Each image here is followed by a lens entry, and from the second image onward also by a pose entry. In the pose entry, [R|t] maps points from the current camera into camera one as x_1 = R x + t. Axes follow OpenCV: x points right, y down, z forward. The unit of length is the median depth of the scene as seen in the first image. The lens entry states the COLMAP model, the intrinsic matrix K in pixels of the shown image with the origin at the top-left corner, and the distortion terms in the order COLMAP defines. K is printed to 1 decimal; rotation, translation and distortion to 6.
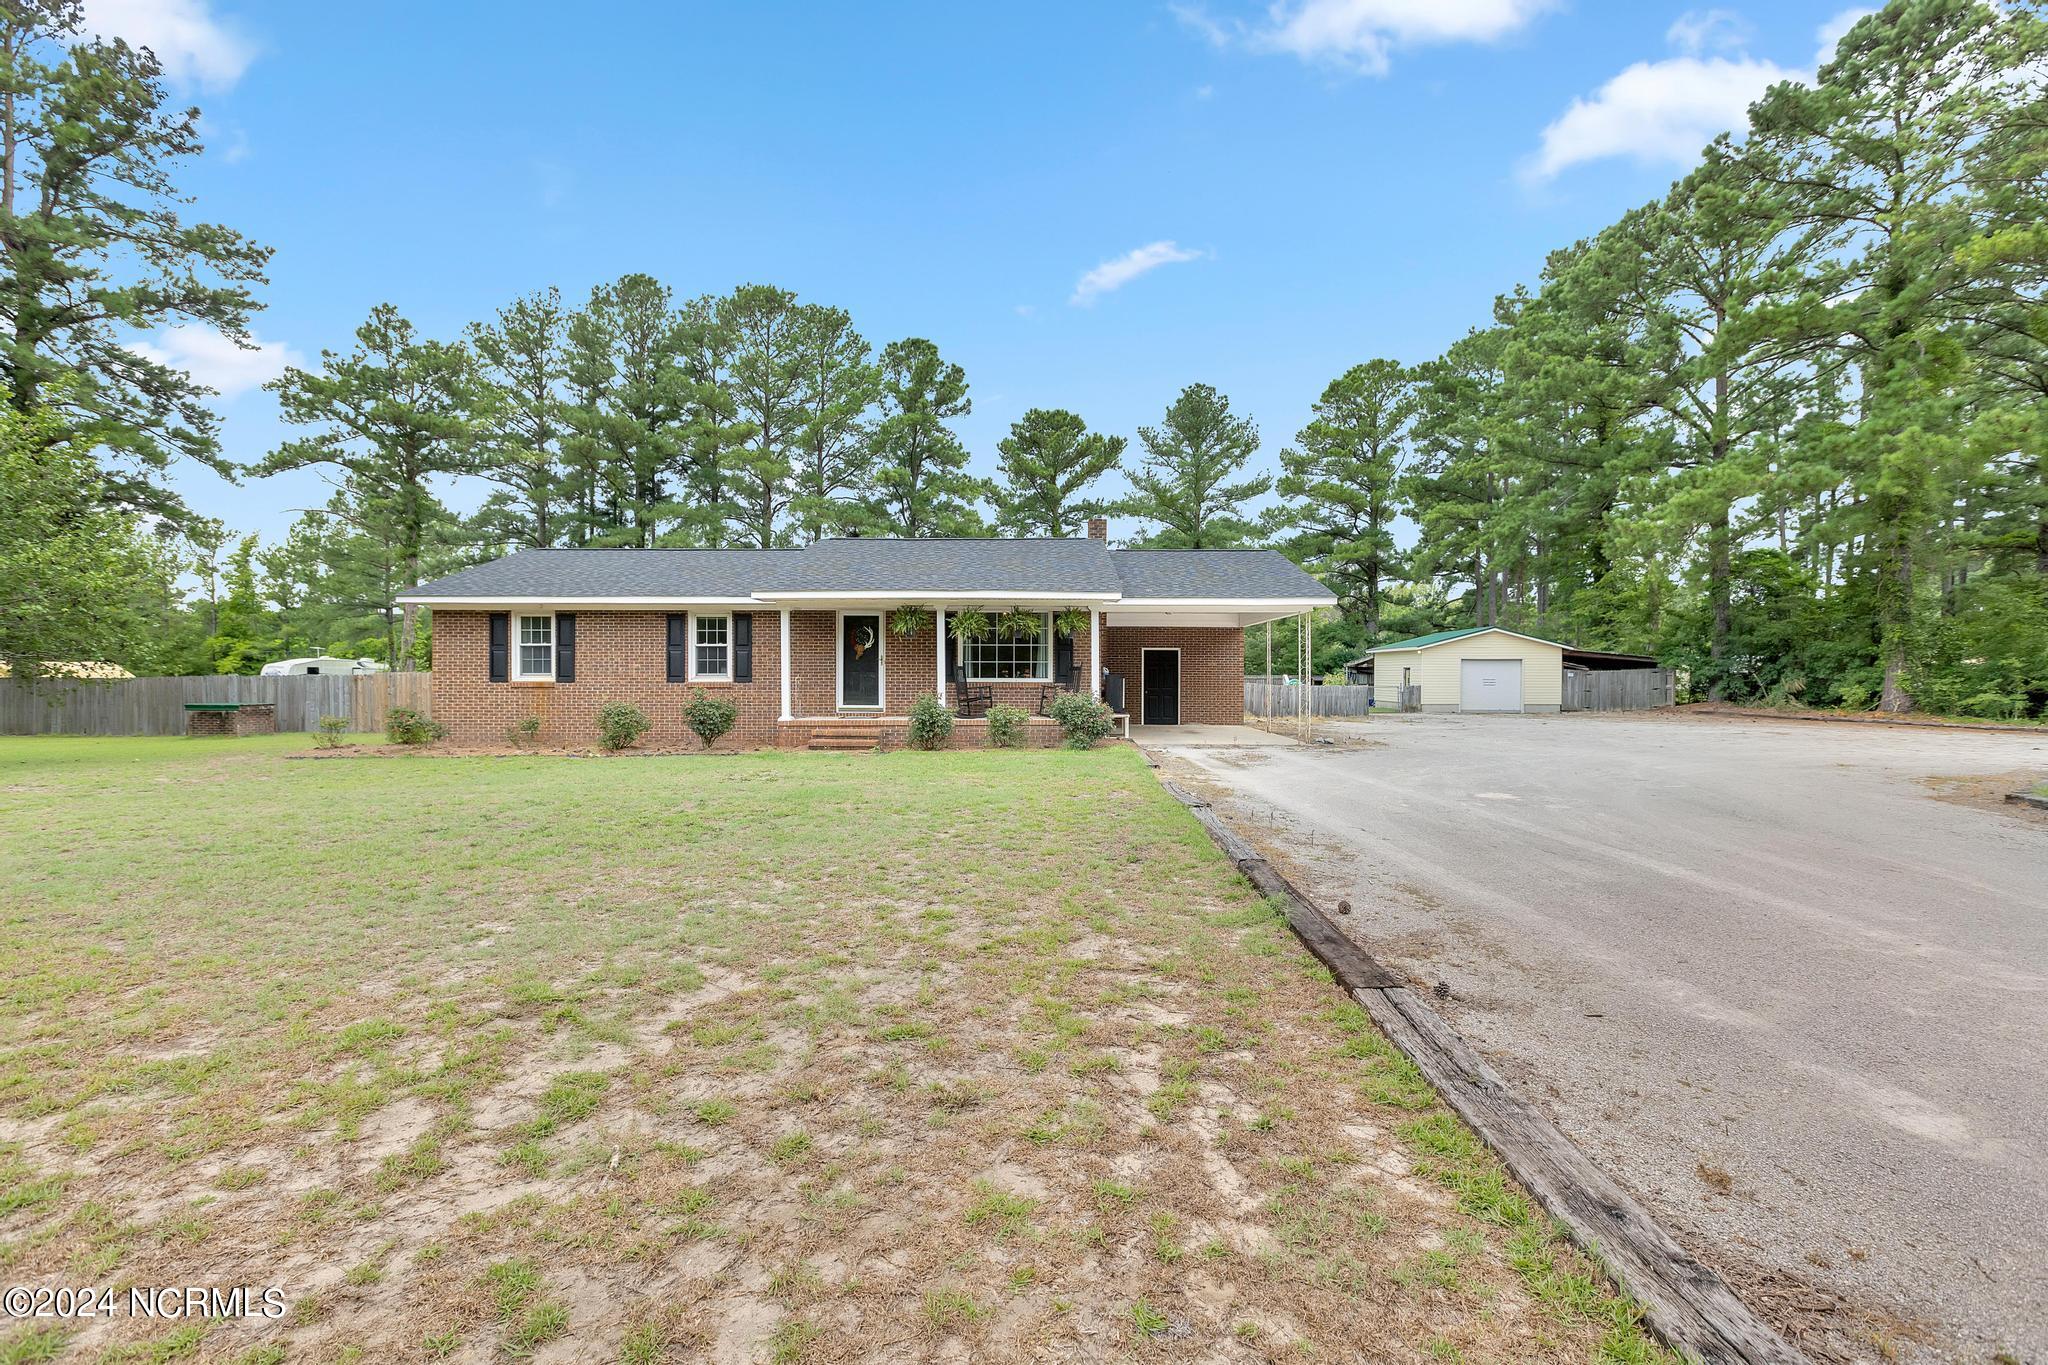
lens RADIAL K [[899.8, 0, 1024.0], [0, 899.8, 682.5], [0, 0, 1]] dist [0.000571, 0.000177]
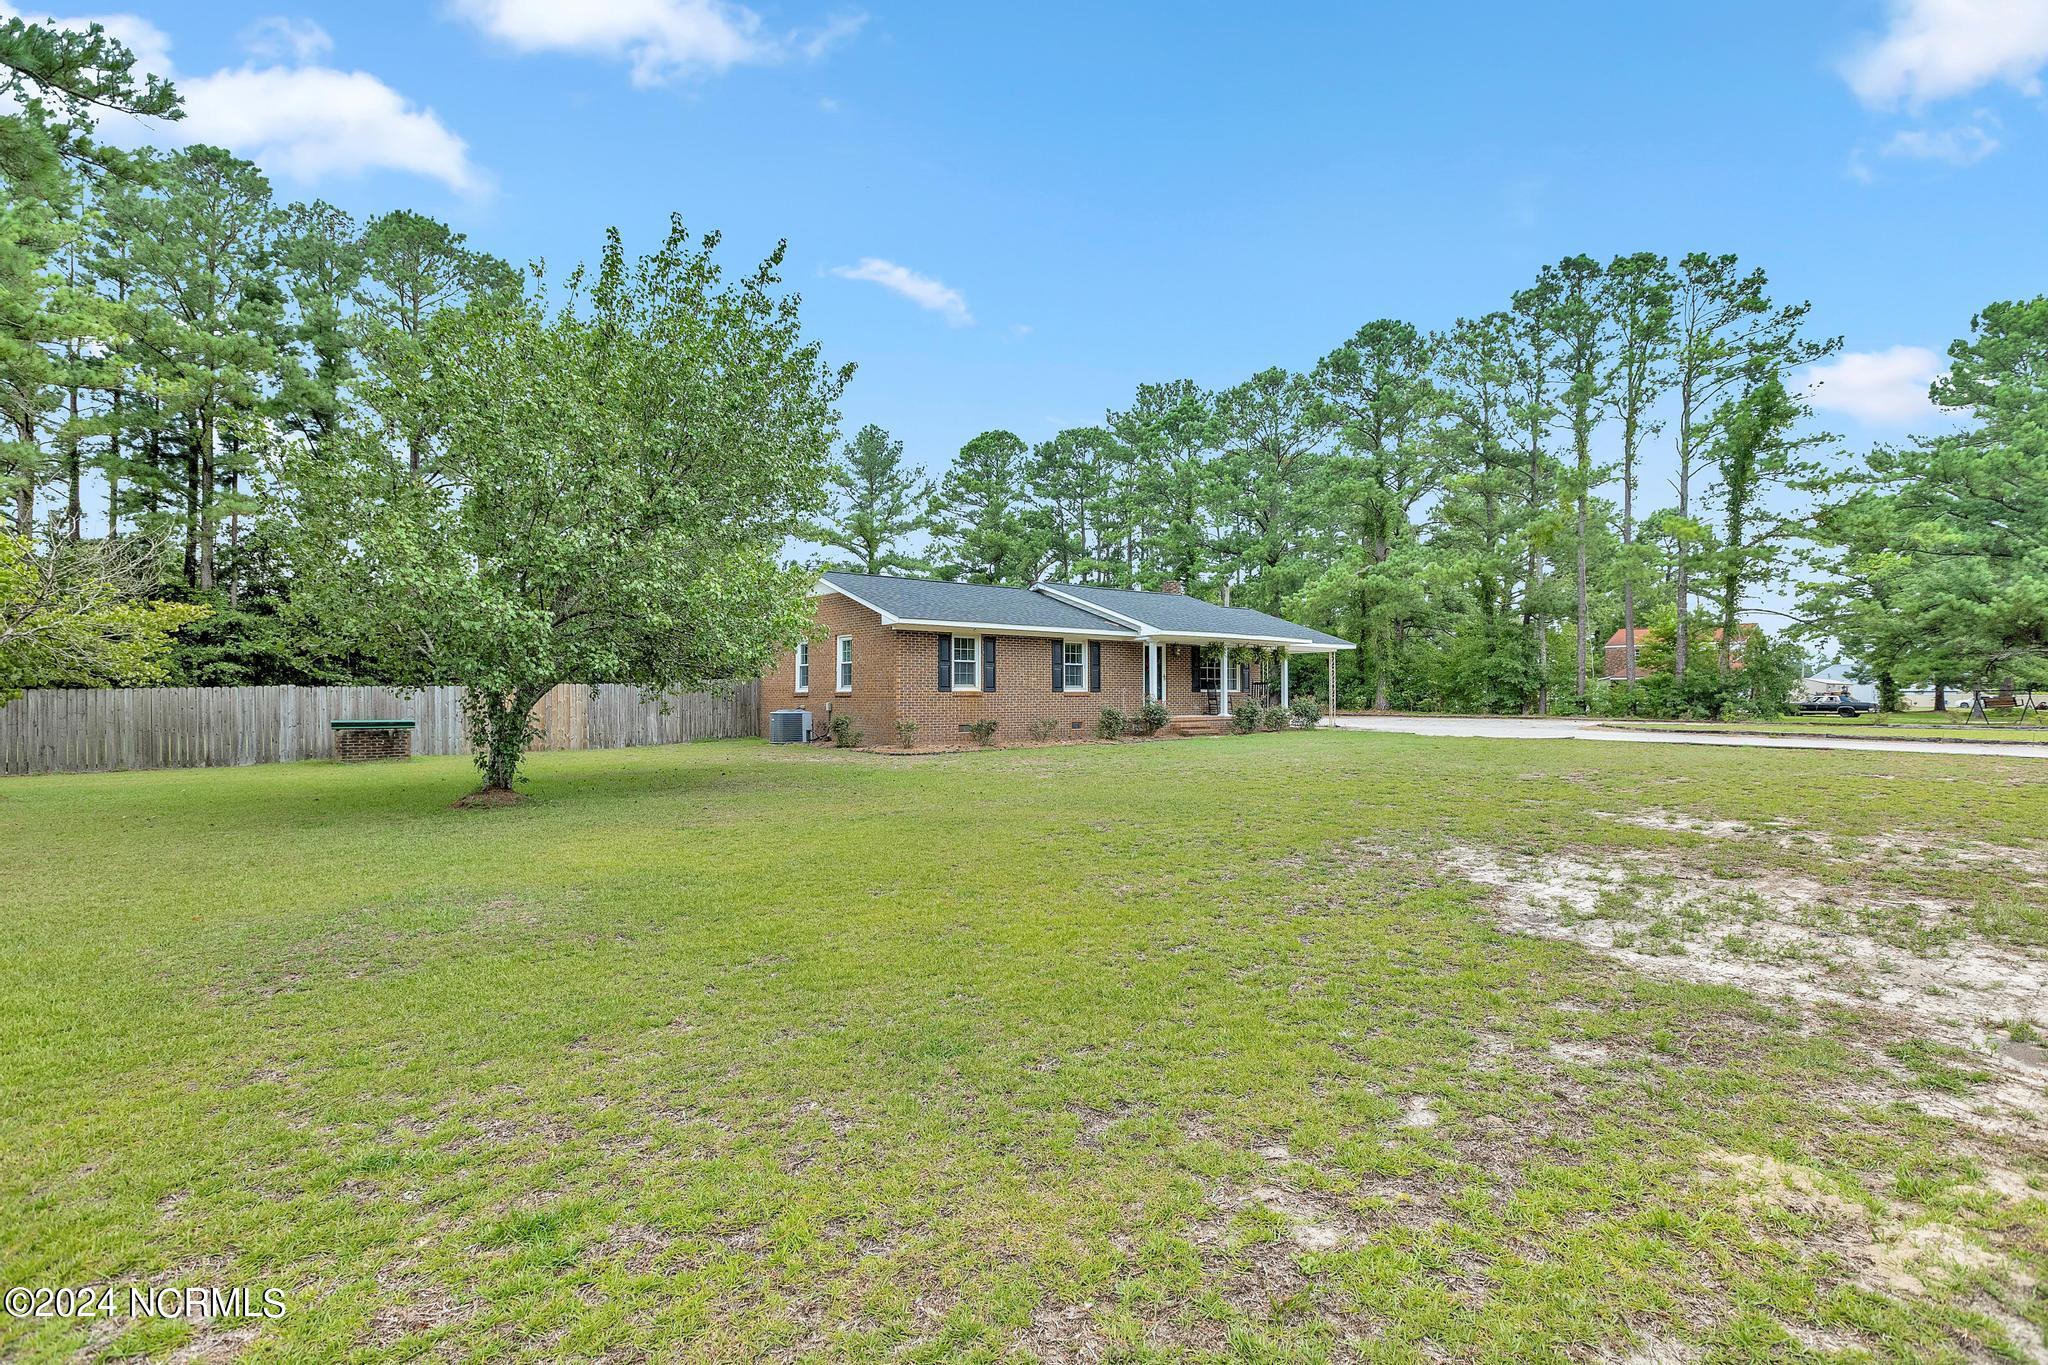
lens RADIAL K [[899.8, 0, 1024.0], [0, 899.8, 682.5], [0, 0, 1]] dist [0.000571, 0.000177]
pose [[0.792796, 0.007887, 0.609437, -1.002284], [-0.001428, 0.999938, -0.011084, -0.001652], [-0.609486, 0.007917, 0.792757, 0.020693]]
